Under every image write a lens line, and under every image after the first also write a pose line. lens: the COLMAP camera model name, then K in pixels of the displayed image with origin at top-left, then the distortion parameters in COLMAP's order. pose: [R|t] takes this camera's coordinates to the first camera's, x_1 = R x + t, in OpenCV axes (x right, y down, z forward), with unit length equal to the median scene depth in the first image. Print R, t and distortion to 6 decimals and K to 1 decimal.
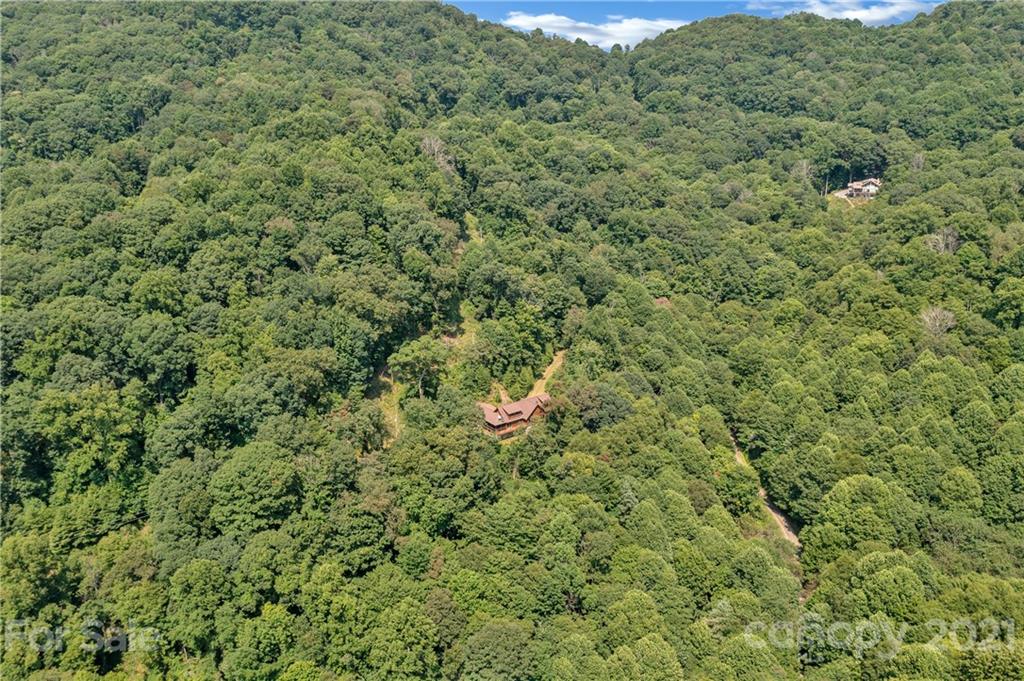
lens RADIAL K [[599.0, 0, 512.0], [0, 599.0, 340.5], [0, 0, 1]] dist [-0.000910, -0.000131]
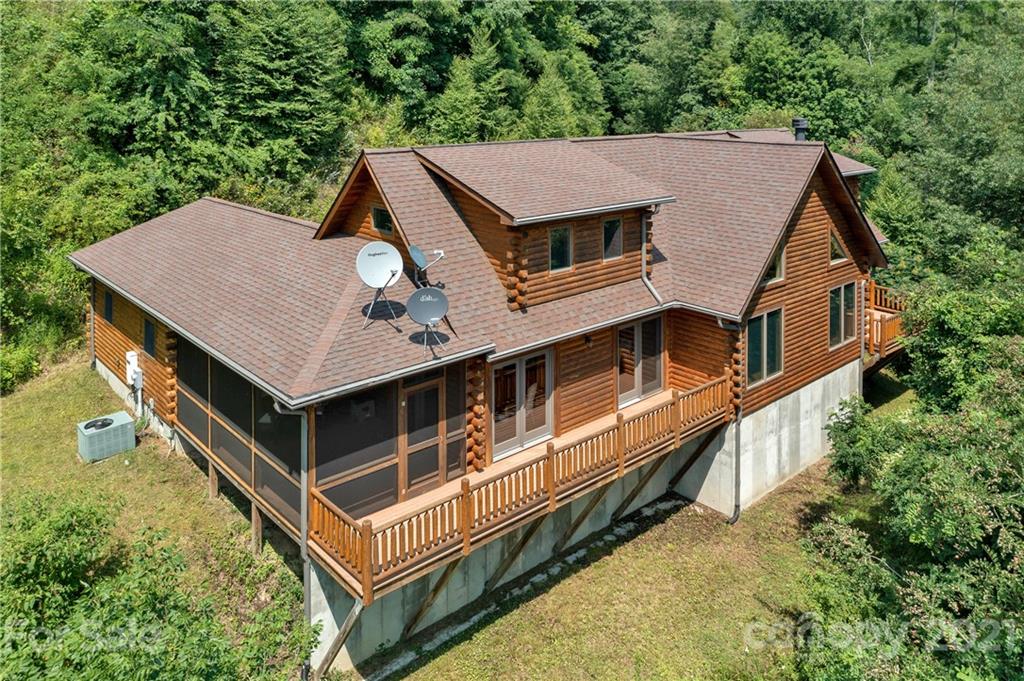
lens RADIAL K [[779.4, 0, 518.0], [0, 779.4, 100.4], [0, 0, 1]] dist [0.002396, 0.003534]
pose [[0.994919, 0.012562, 0.099892, -0.012018], [0.013079, 0.967652, -0.251951, 0.111941], [-0.099826, 0.251977, 0.962571, 0.773281]]
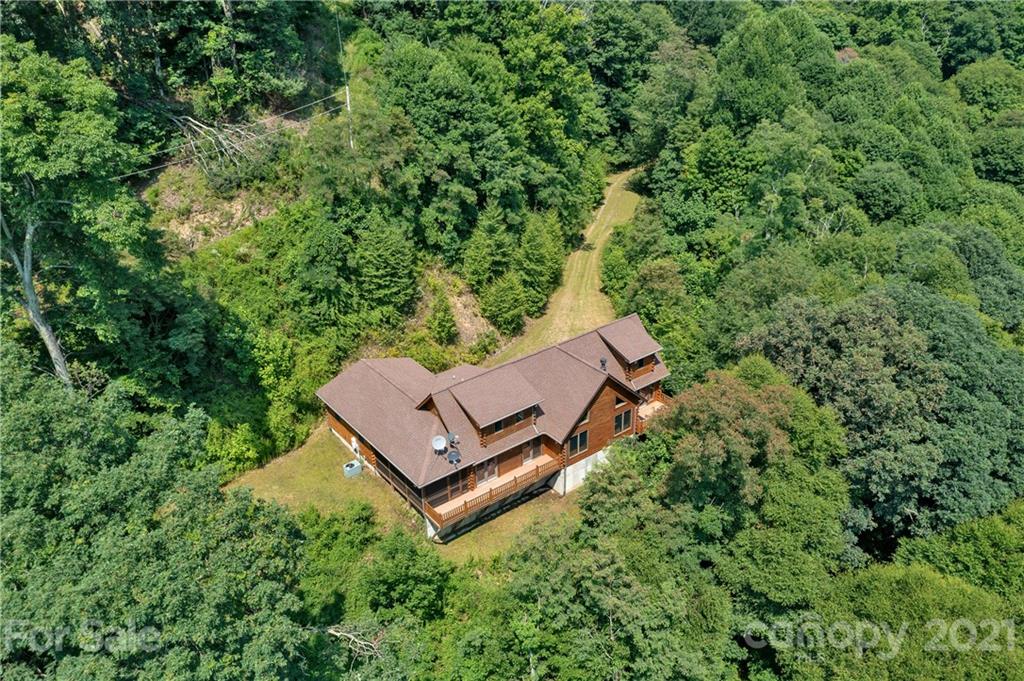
lens RADIAL K [[797.8, 0, 529.2], [0, 797.8, 336.1], [0, 0, 1]] dist [-0.006334, -0.006198]
pose [[0.999247, -0.017743, 0.034519, 0.002691], [0.010804, 0.981396, 0.191691, 0.028481], [-0.037277, -0.191174, 0.980848, 0.609423]]
